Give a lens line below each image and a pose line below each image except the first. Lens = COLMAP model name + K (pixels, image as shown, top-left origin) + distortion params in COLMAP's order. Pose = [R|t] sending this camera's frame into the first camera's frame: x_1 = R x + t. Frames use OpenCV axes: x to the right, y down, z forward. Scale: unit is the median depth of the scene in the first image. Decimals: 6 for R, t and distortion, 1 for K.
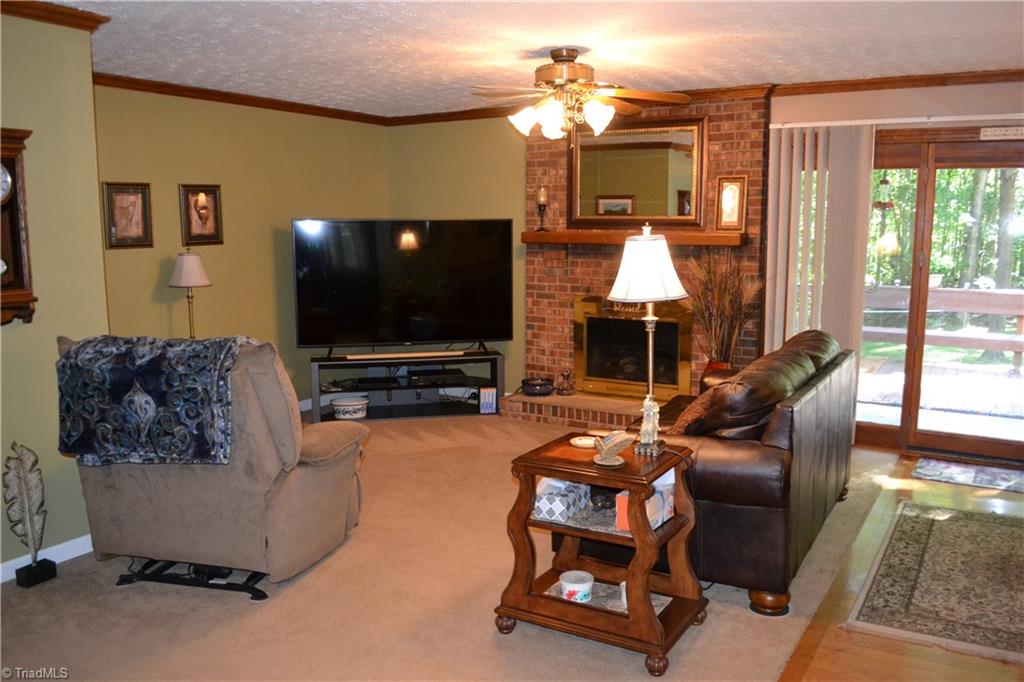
lens RADIAL K [[819.5, 0, 512.3], [0, 819.5, 353.8], [0, 0, 1]] dist [-0.082985, 0.008623]
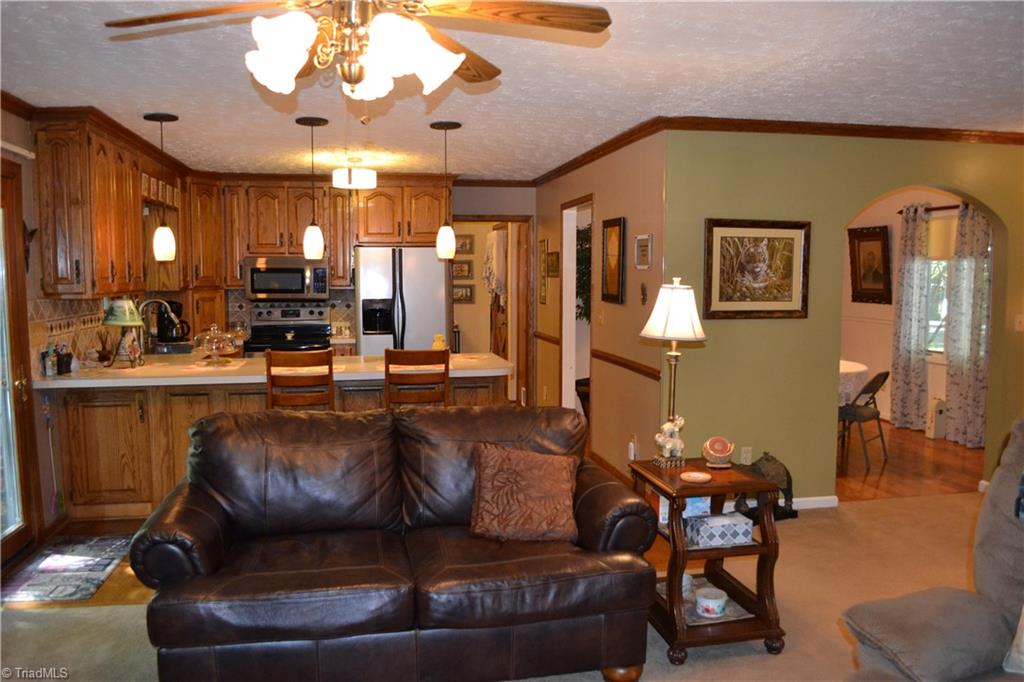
lens RADIAL K [[819.5, 0, 512.3], [0, 819.5, 353.8], [0, 0, 1]] dist [-0.082985, 0.008623]
pose [[-0.680329, -0.068729, 0.729677, -0.299460], [0.114546, 0.973388, 0.198482, -0.169835], [-0.723901, 0.218615, -0.654351, 1.076194]]
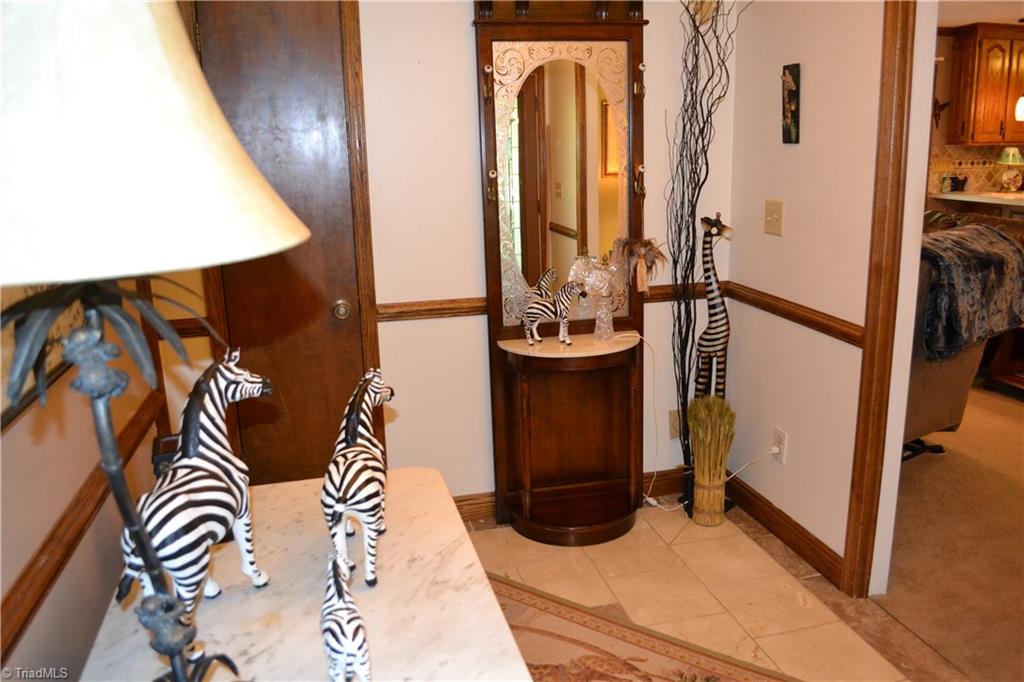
lens RADIAL K [[819.5, 0, 512.3], [0, 819.5, 353.8], [0, 0, 1]] dist [-0.082985, 0.008623]
pose [[0.697419, -0.197747, 0.688842, -0.948111], [0.137637, 0.980244, 0.142049, -0.055461], [-0.703323, -0.004258, 0.710858, 0.387134]]
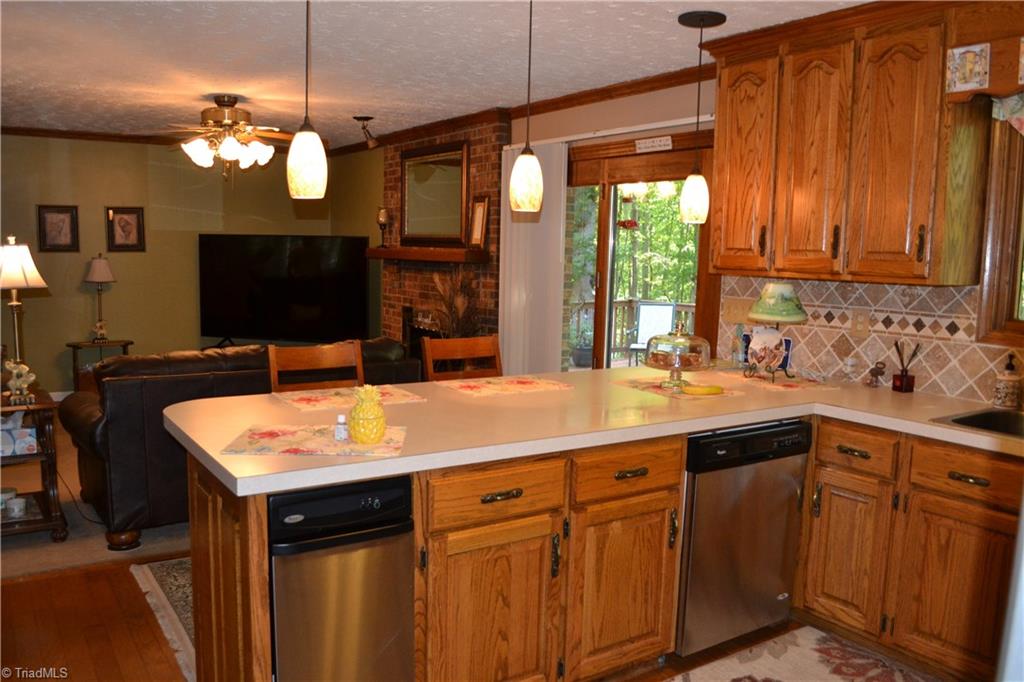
lens RADIAL K [[819.5, 0, 512.3], [0, 819.5, 353.8], [0, 0, 1]] dist [-0.082985, 0.008623]
pose [[0.911570, 0.074535, -0.404331, 0.808570], [-0.087040, 0.996125, -0.012605, -0.007804], [0.401825, 0.046683, 0.914526, 0.066091]]
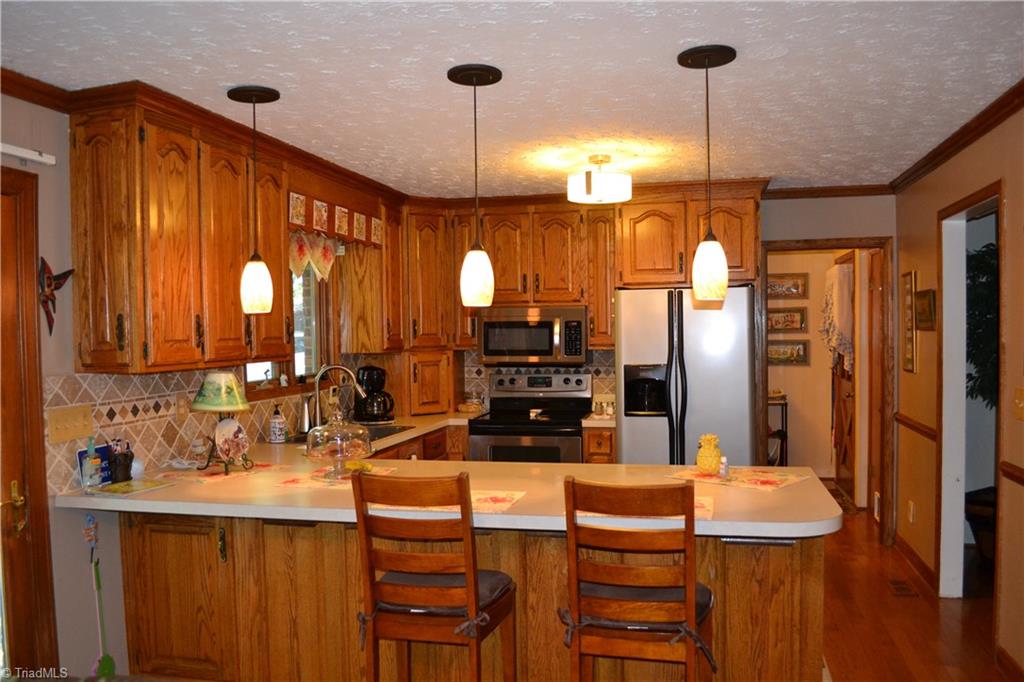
lens RADIAL K [[819.5, 0, 512.3], [0, 819.5, 353.8], [0, 0, 1]] dist [-0.082985, 0.008623]
pose [[-0.319273, -0.021680, 0.947415, 0.028220], [0.162202, 0.983735, 0.077172, -0.121720], [-0.933678, 0.178312, -0.310564, 0.747901]]
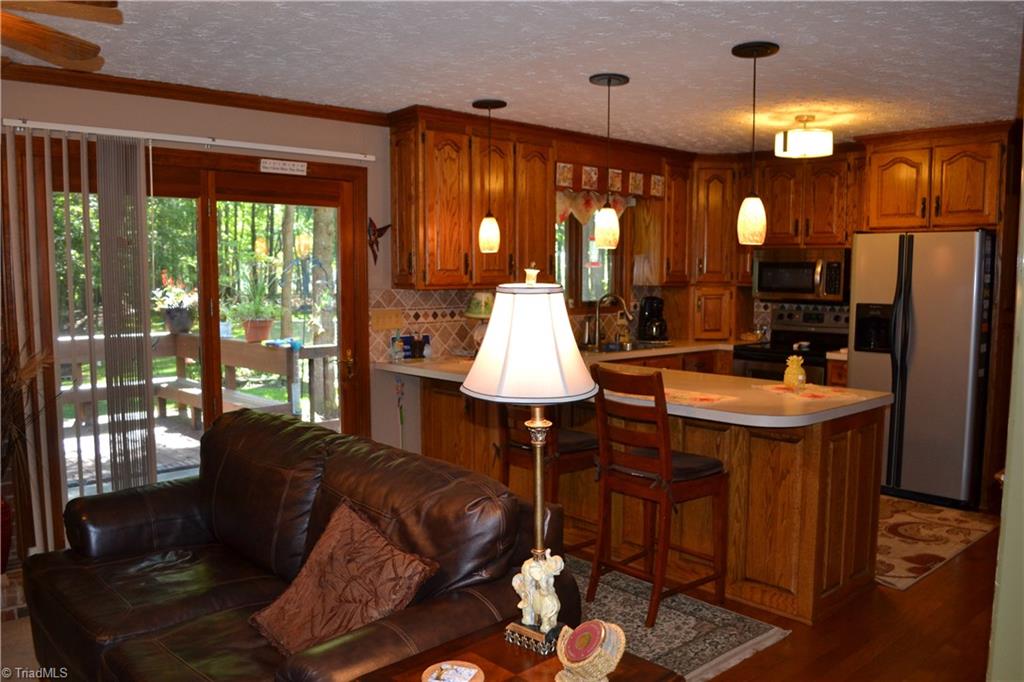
lens RADIAL K [[819.5, 0, 512.3], [0, 819.5, 353.8], [0, 0, 1]] dist [-0.082985, 0.008623]
pose [[0.267607, -0.093891, 0.958943, -0.218186], [0.145681, 0.987742, 0.056056, -0.071095], [-0.952451, 0.124699, 0.278005, 0.466538]]
